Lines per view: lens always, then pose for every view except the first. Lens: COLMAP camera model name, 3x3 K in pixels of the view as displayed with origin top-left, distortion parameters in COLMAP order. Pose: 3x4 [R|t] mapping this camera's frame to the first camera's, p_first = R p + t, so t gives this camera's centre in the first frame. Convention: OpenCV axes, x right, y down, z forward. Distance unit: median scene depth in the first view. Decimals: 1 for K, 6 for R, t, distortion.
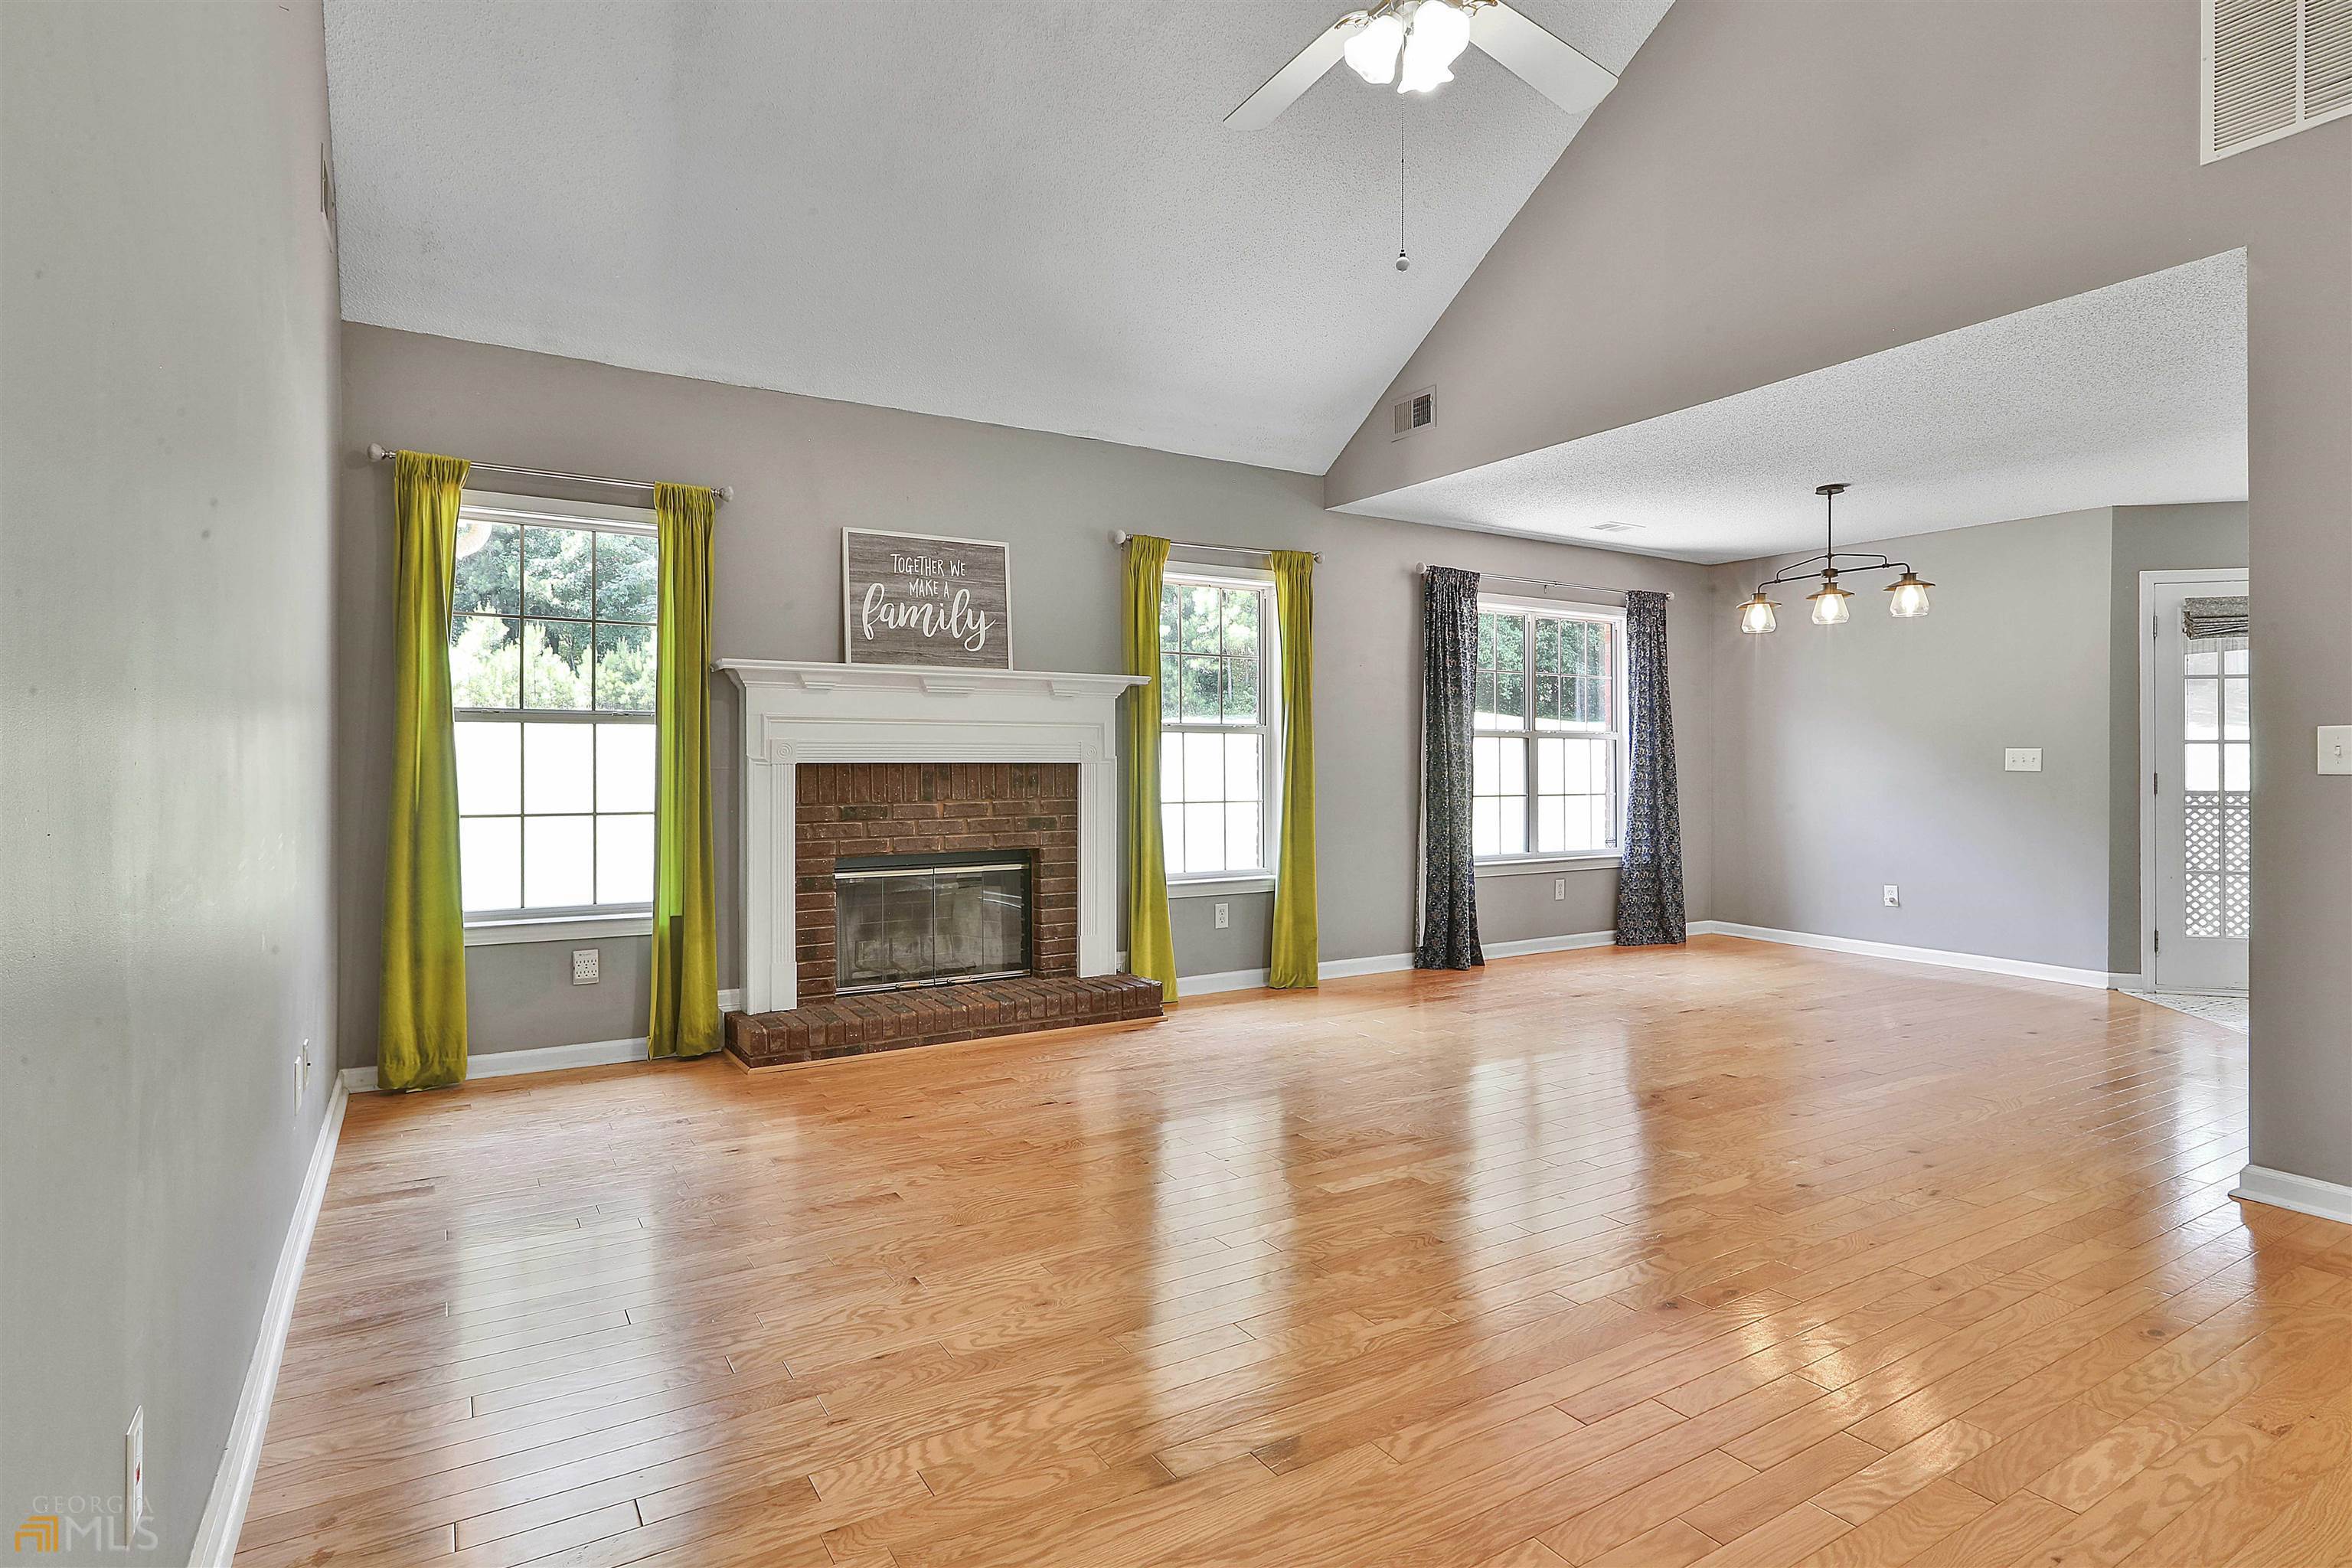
lens RADIAL K [[1212.0, 0, 1182.8], [0, 1212.0, 760.8], [0, 0, 1]] dist [-0.010304, 0.009660]
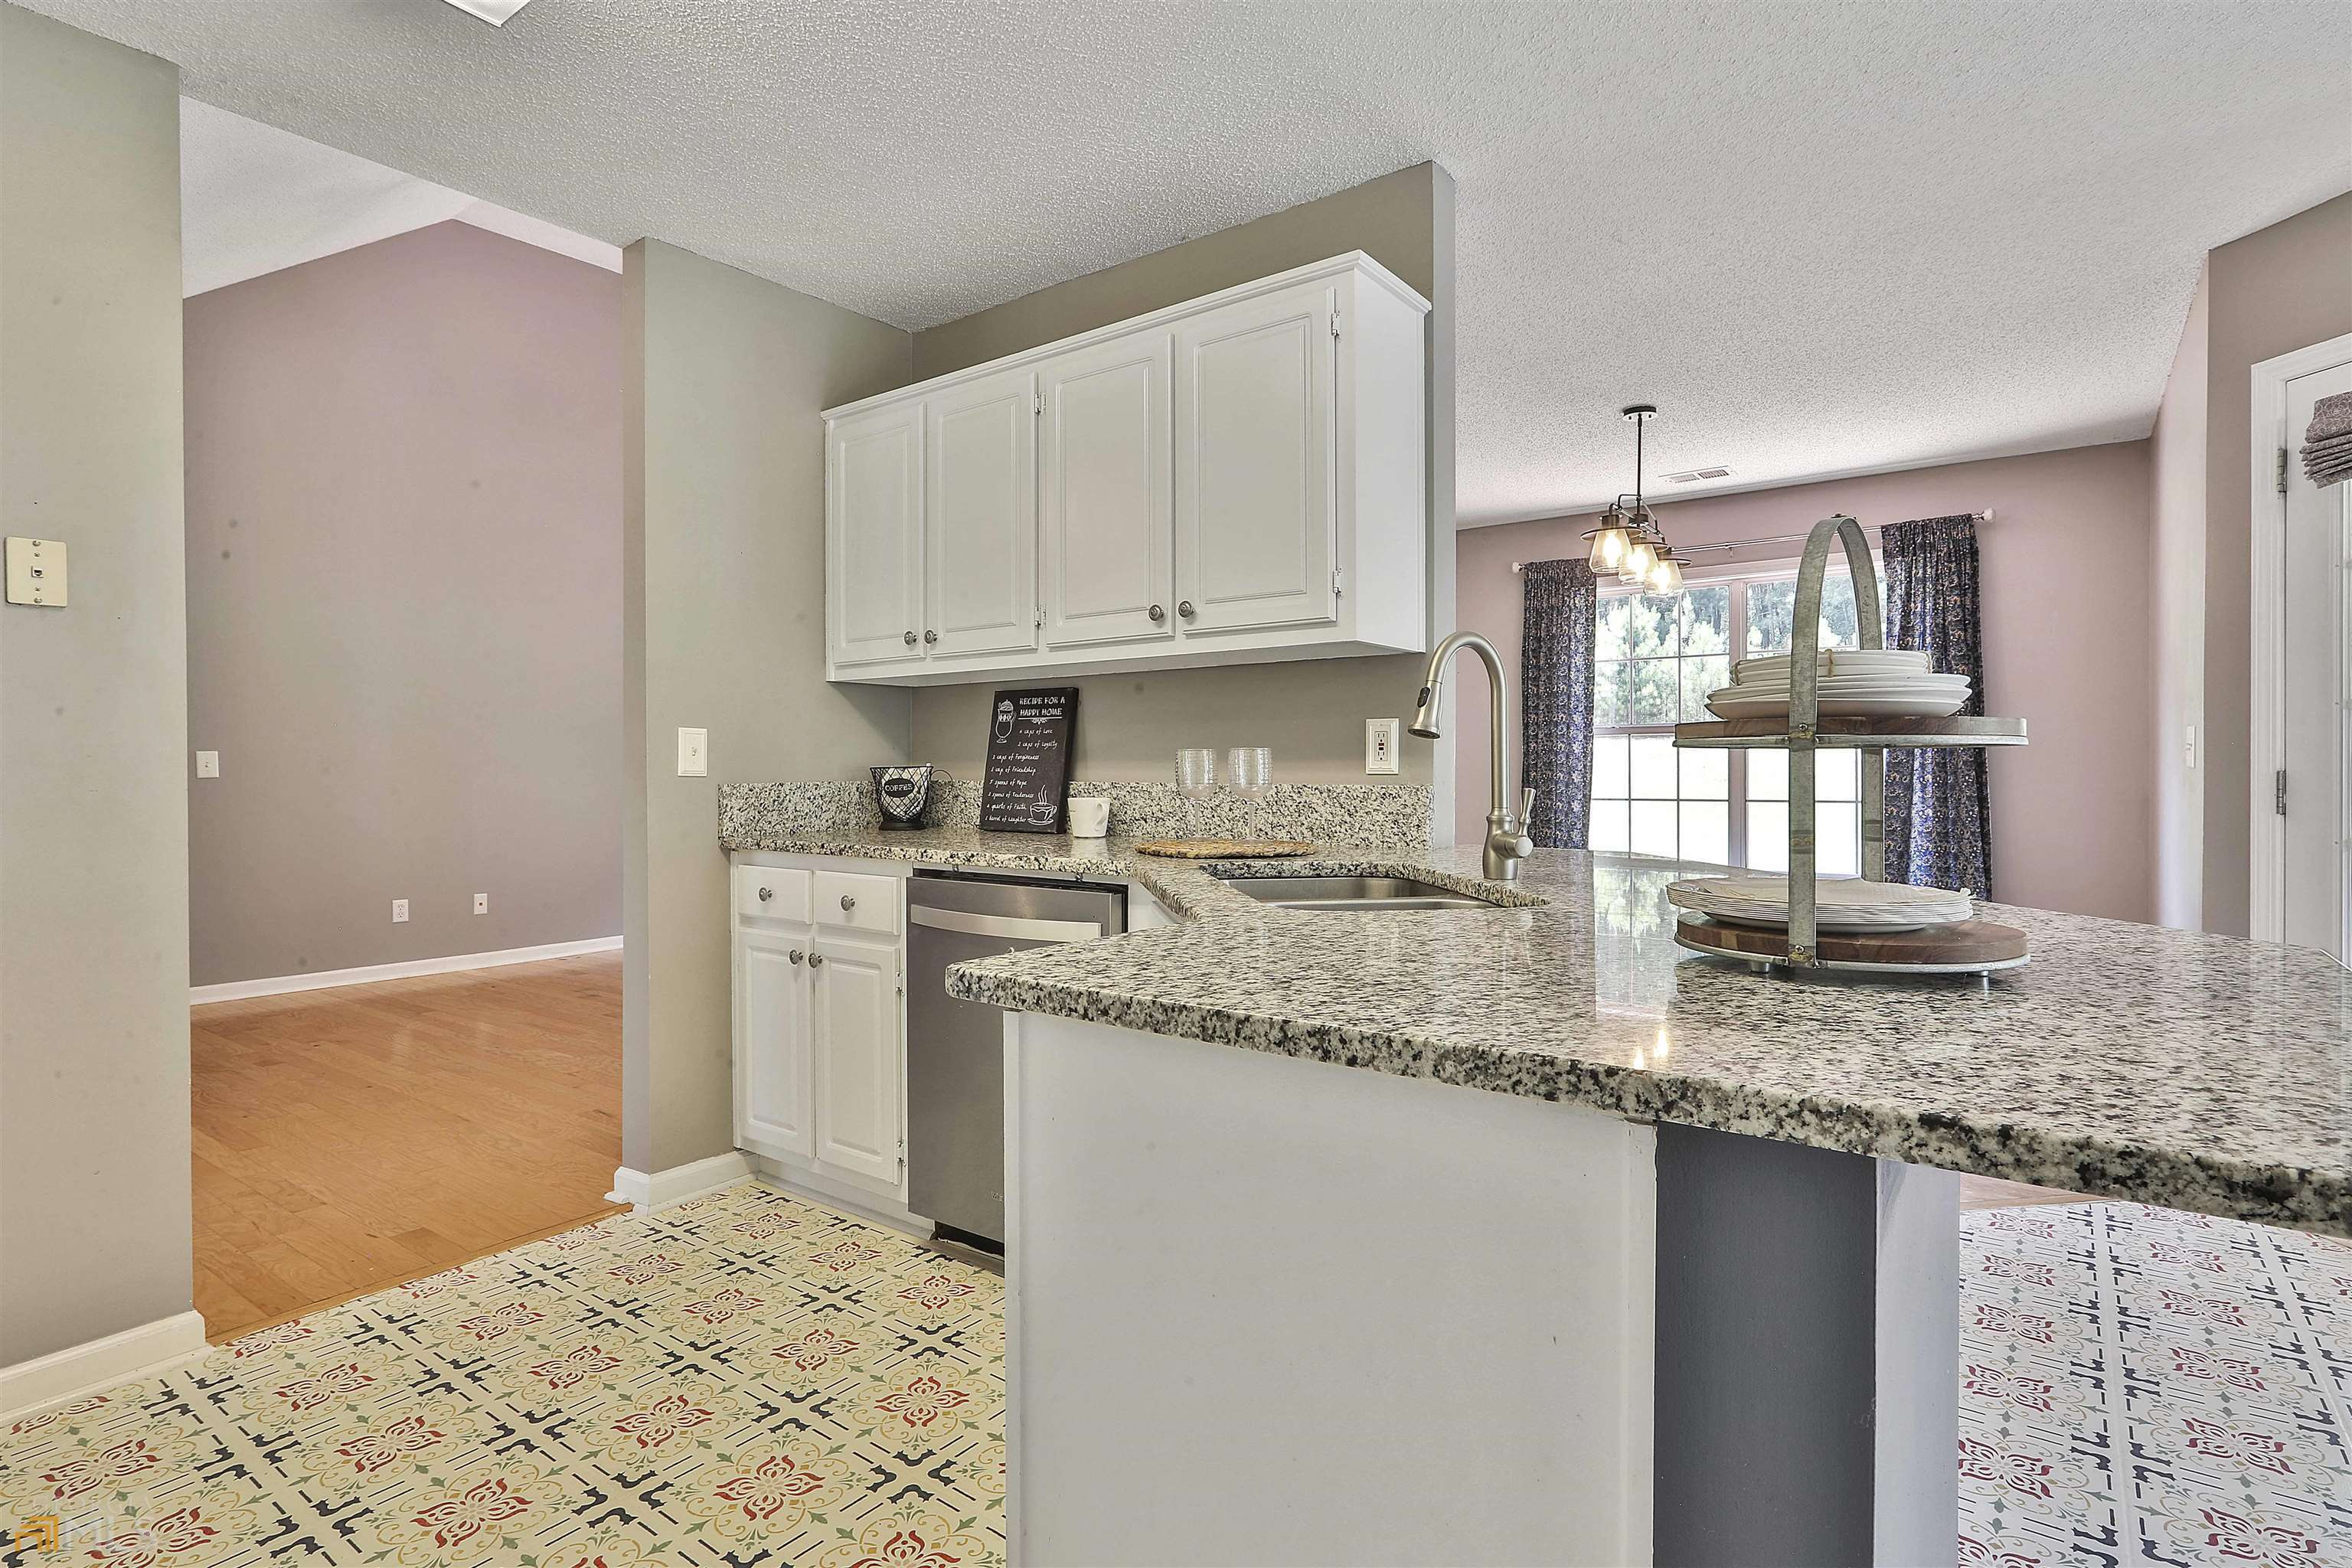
lens RADIAL K [[1212.0, 0, 1178.8], [0, 1212.0, 791.7], [0, 0, 1]] dist [-0.010304, 0.009660]
pose [[0.360159, 0.011634, -0.932819, 1.320644], [0.009324, 0.999827, 0.016070, 0.007099], [0.932844, -0.014485, 0.359988, 0.493185]]
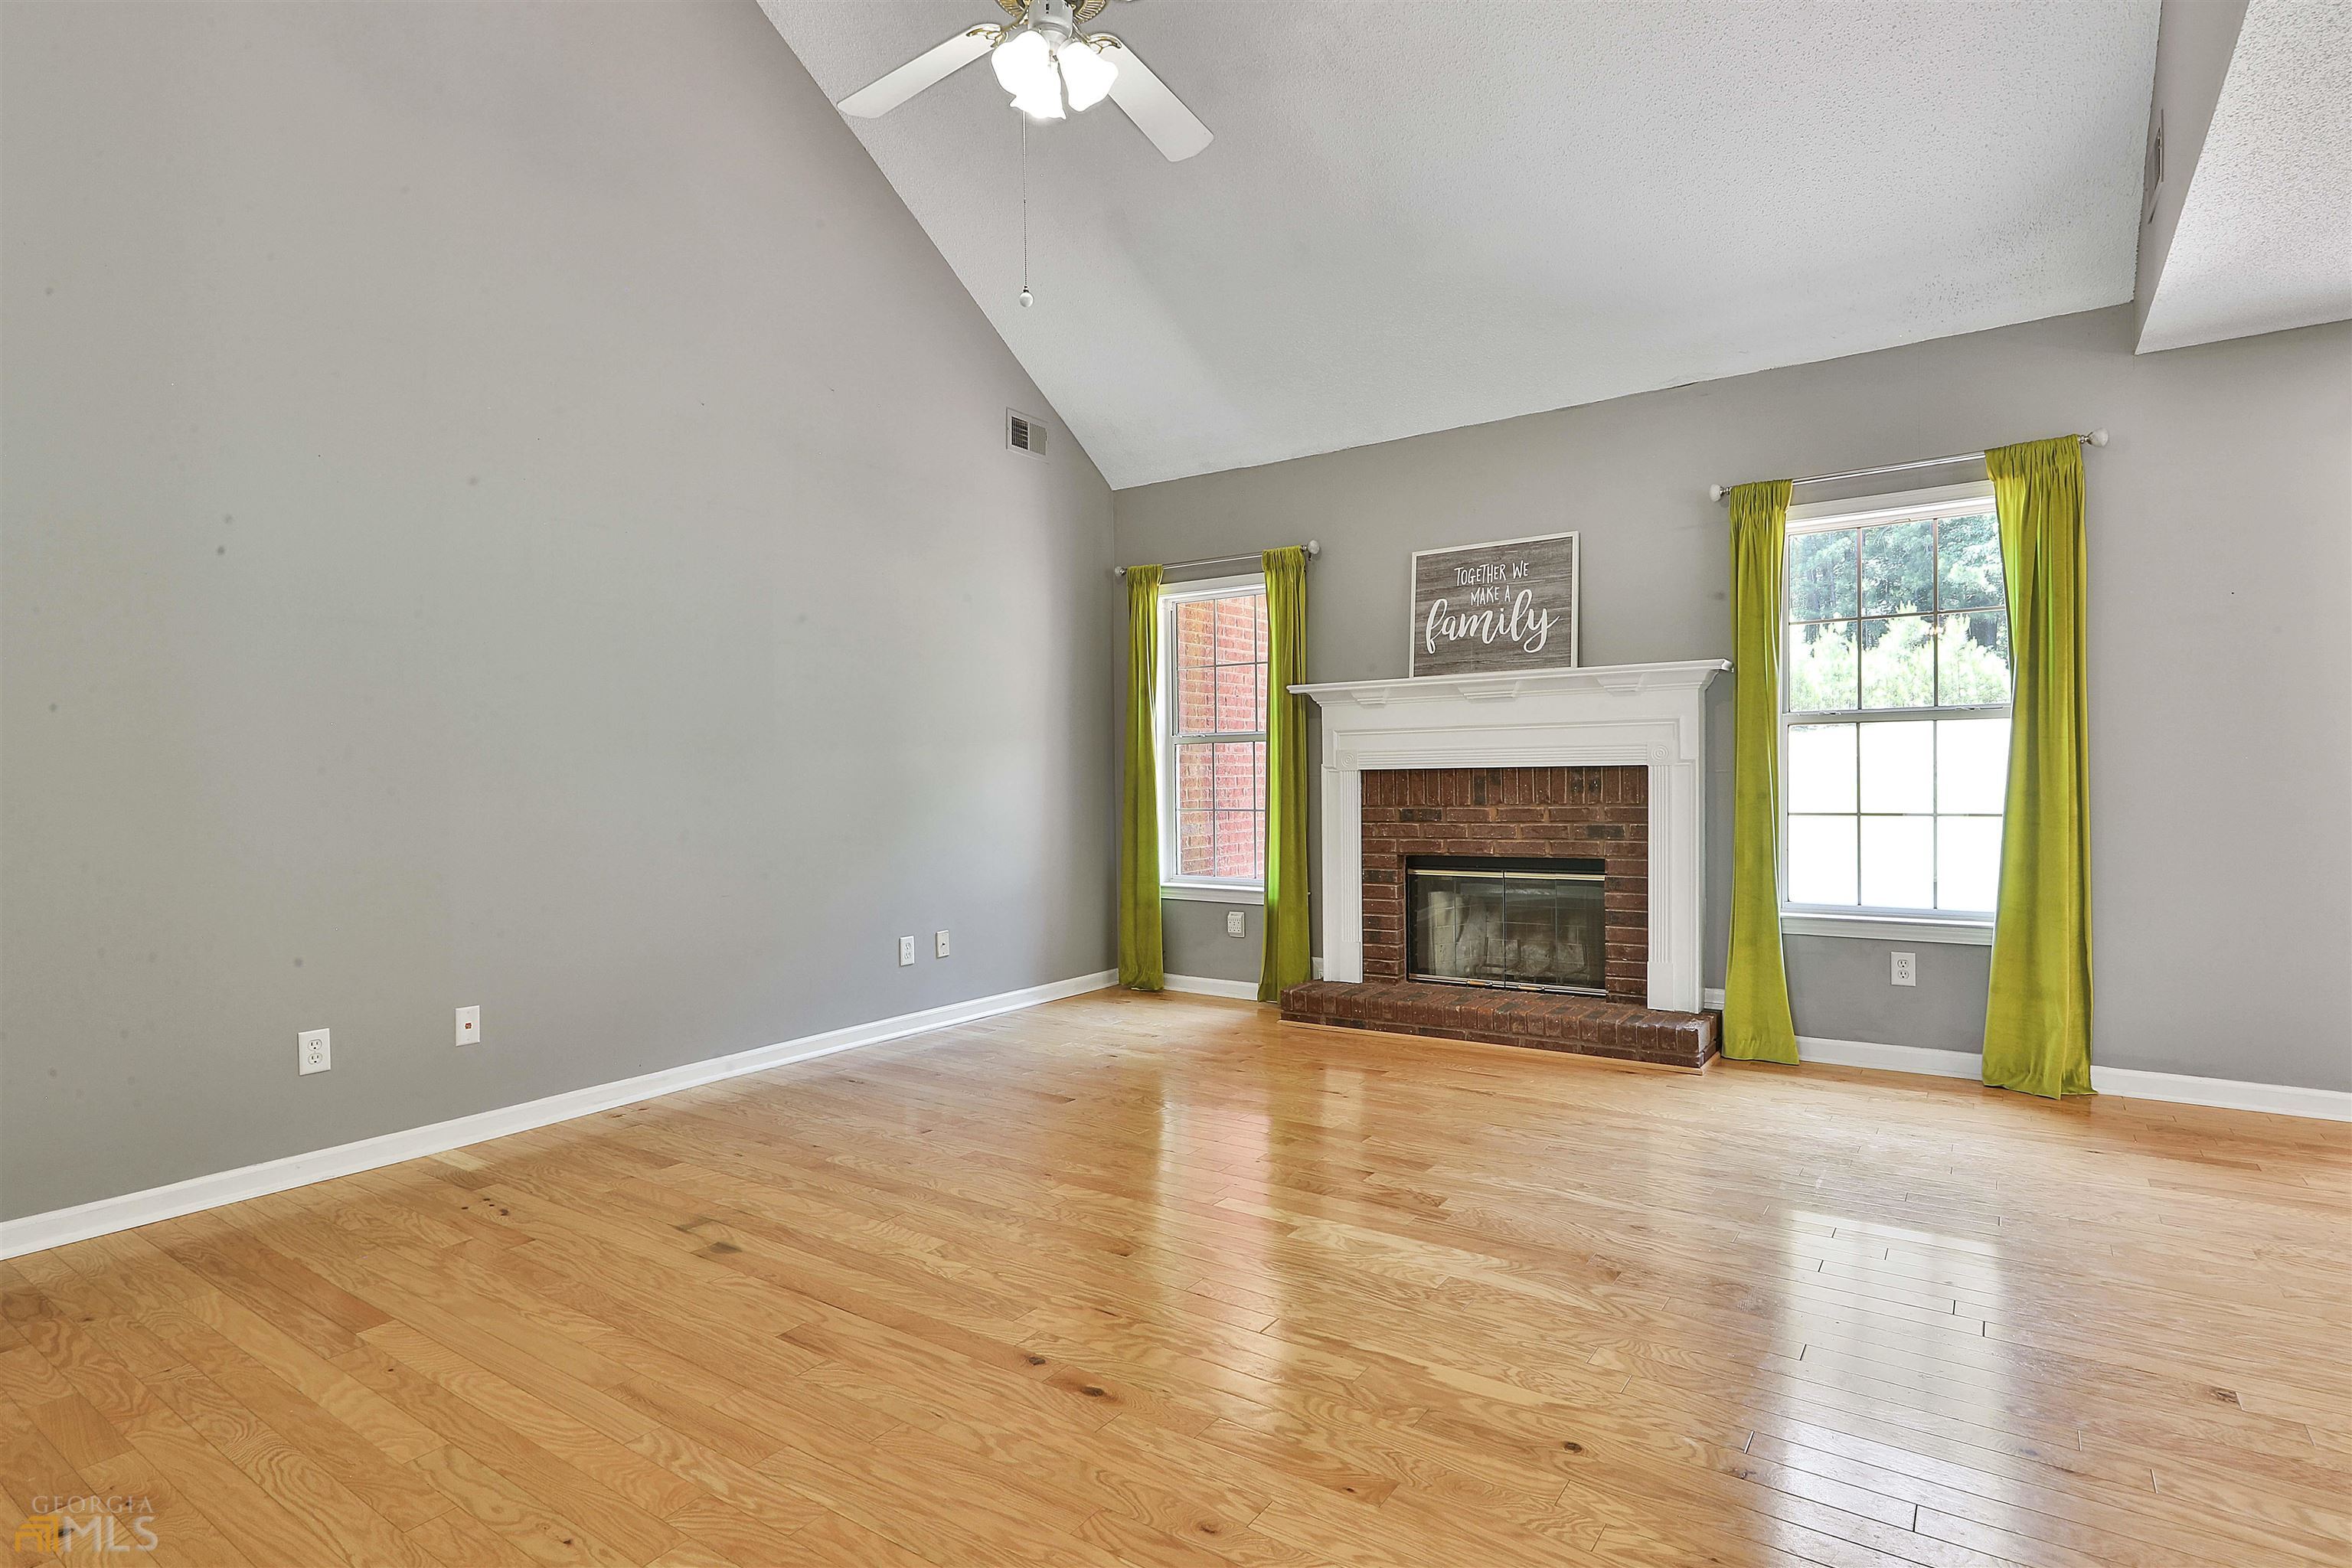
lens RADIAL K [[1212.0, 0, 1173.7], [0, 1212.0, 794.3], [0, 0, 1]] dist [-0.010304, 0.009660]
pose [[0.393308, 0.009264, -0.919360, 0.621678], [0.016900, 0.999707, 0.017304, 0.001943], [0.919251, -0.022343, 0.393036, 0.358246]]
